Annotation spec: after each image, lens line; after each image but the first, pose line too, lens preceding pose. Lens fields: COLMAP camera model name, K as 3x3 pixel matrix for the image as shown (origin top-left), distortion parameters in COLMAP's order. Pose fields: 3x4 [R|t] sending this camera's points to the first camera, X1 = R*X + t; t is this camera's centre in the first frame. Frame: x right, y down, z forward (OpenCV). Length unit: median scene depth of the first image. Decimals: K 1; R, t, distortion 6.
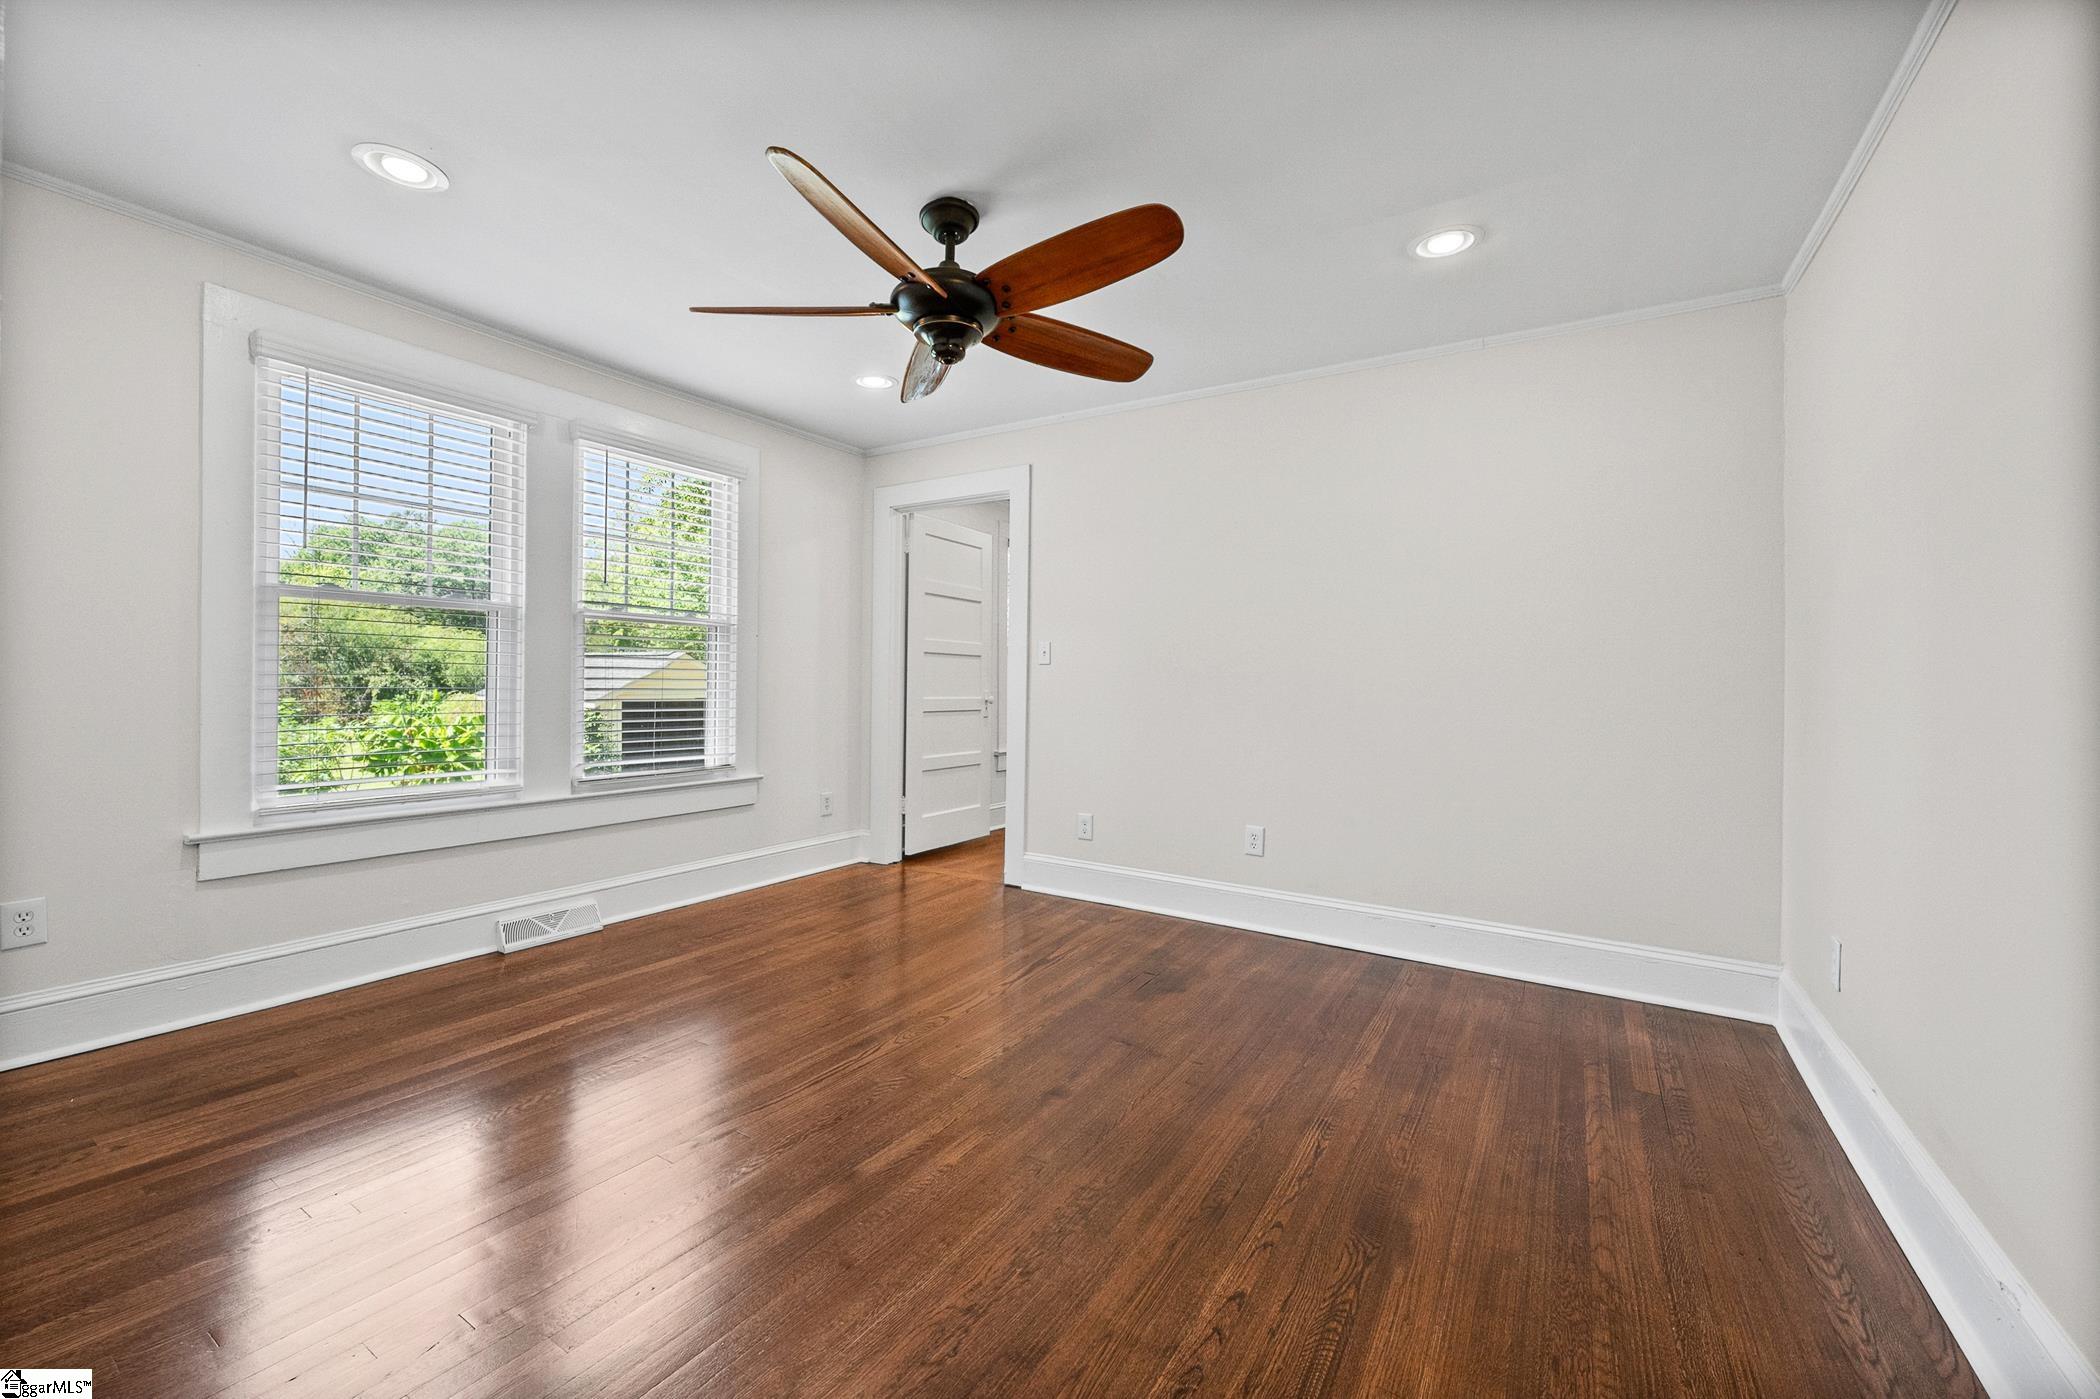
lens RADIAL K [[852.1, 0, 1043.2], [0, 852.1, 702.8], [0, 0, 1]] dist [0.000233, -0.000029]
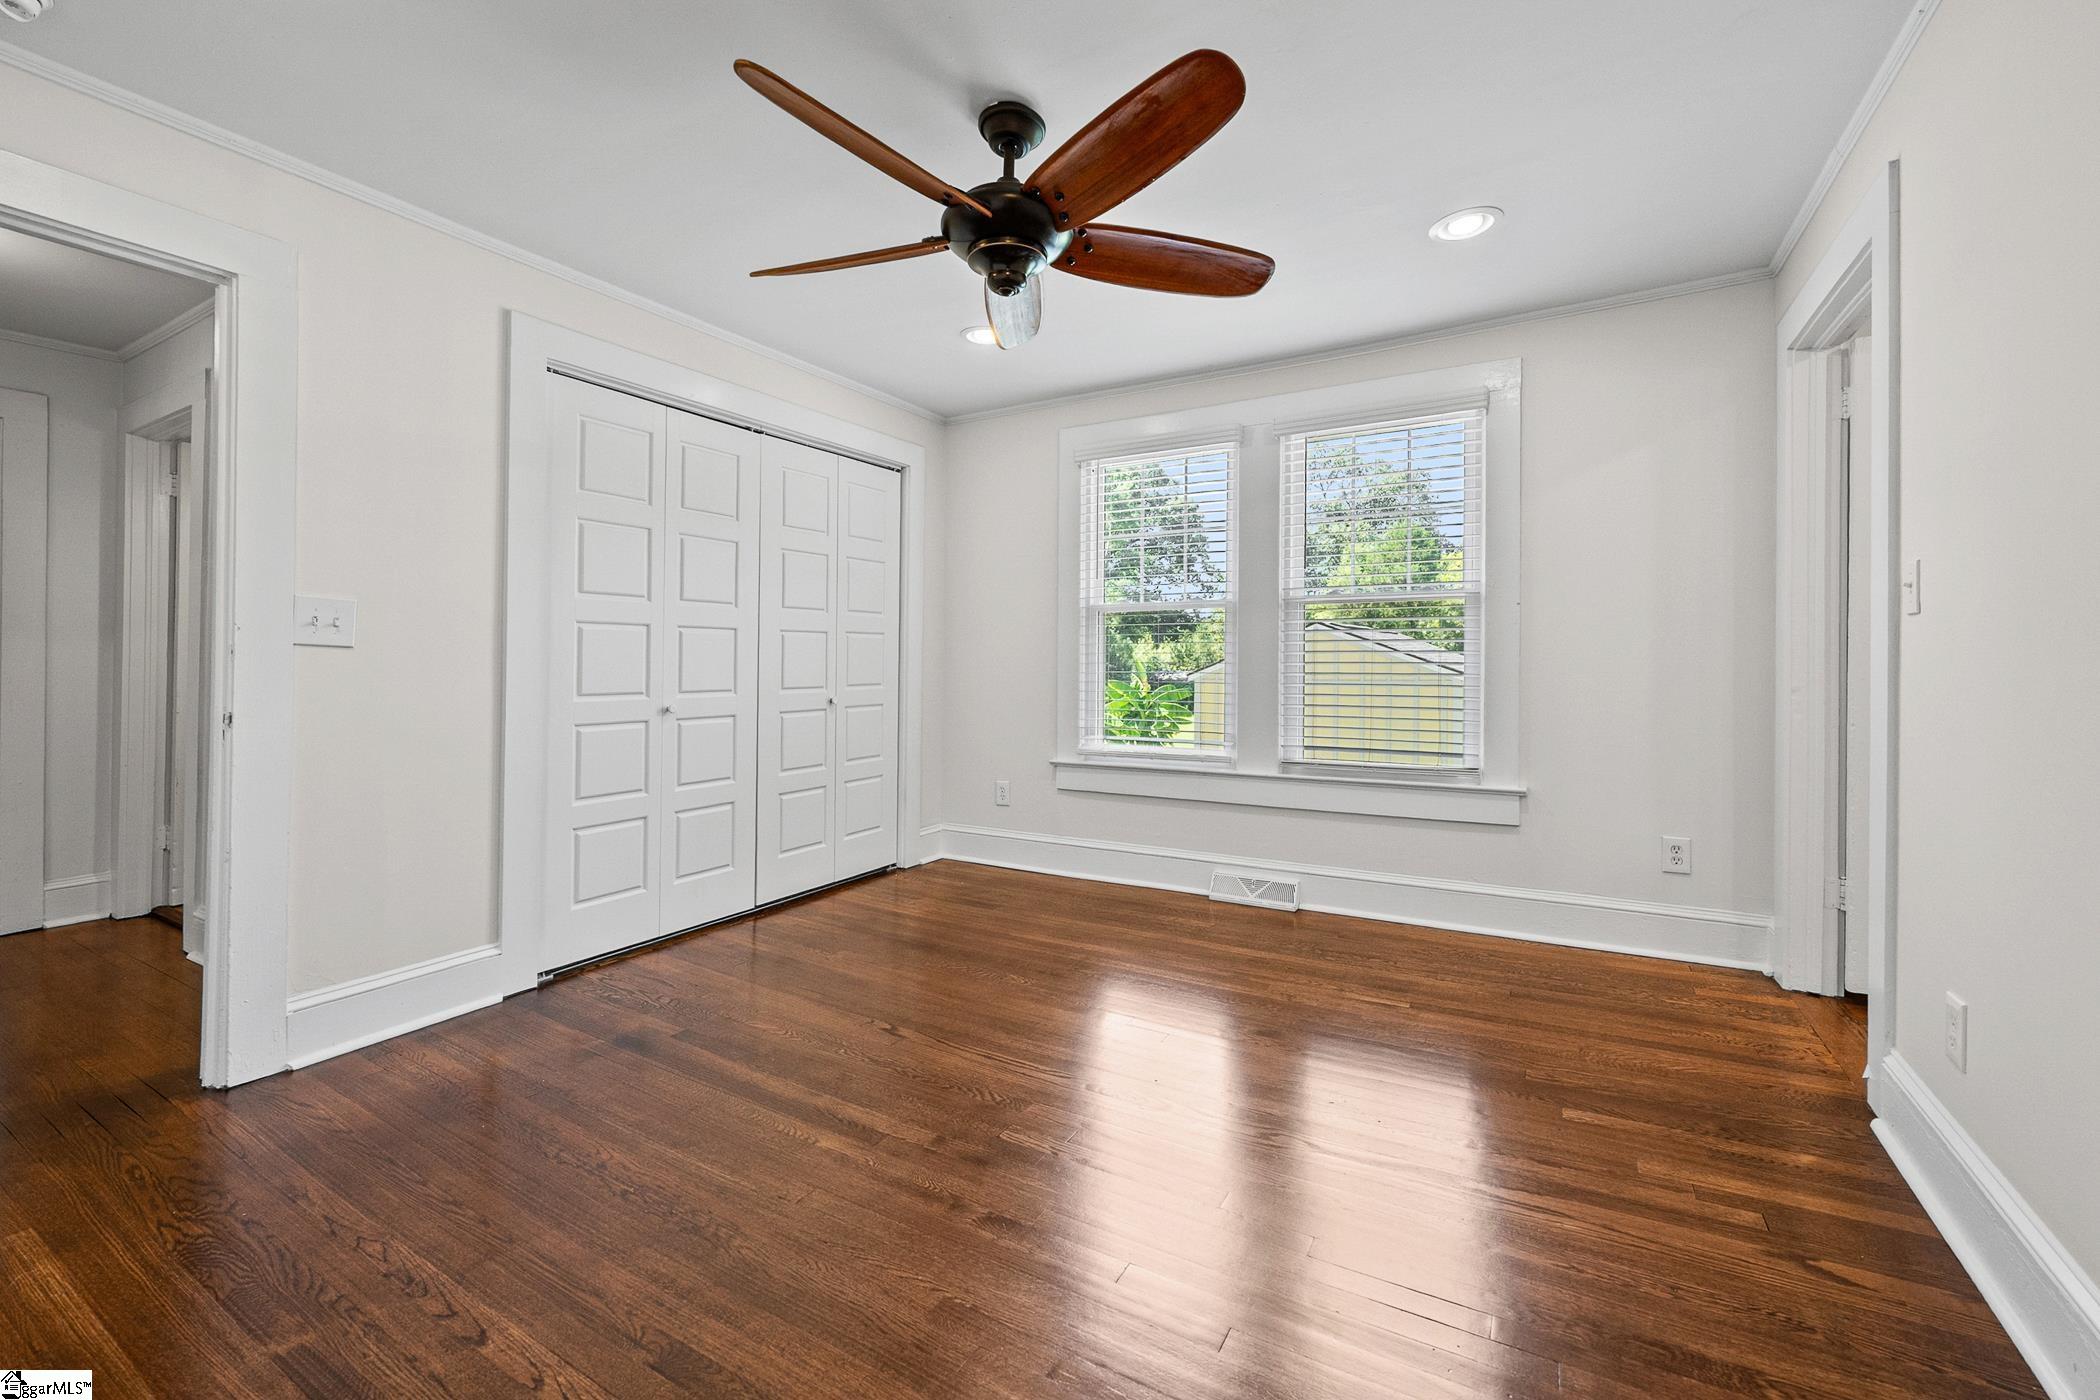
lens RADIAL K [[866.7, 0, 1046.3], [0, 866.7, 661.8], [0, 0, 1]] dist [-0.000195, -0.000185]
pose [[0.020481, -0.015715, -0.999667, 0.543516], [-0.021780, 0.999632, -0.016161, -0.006955], [0.999553, 0.022104, 0.020131, 0.728545]]
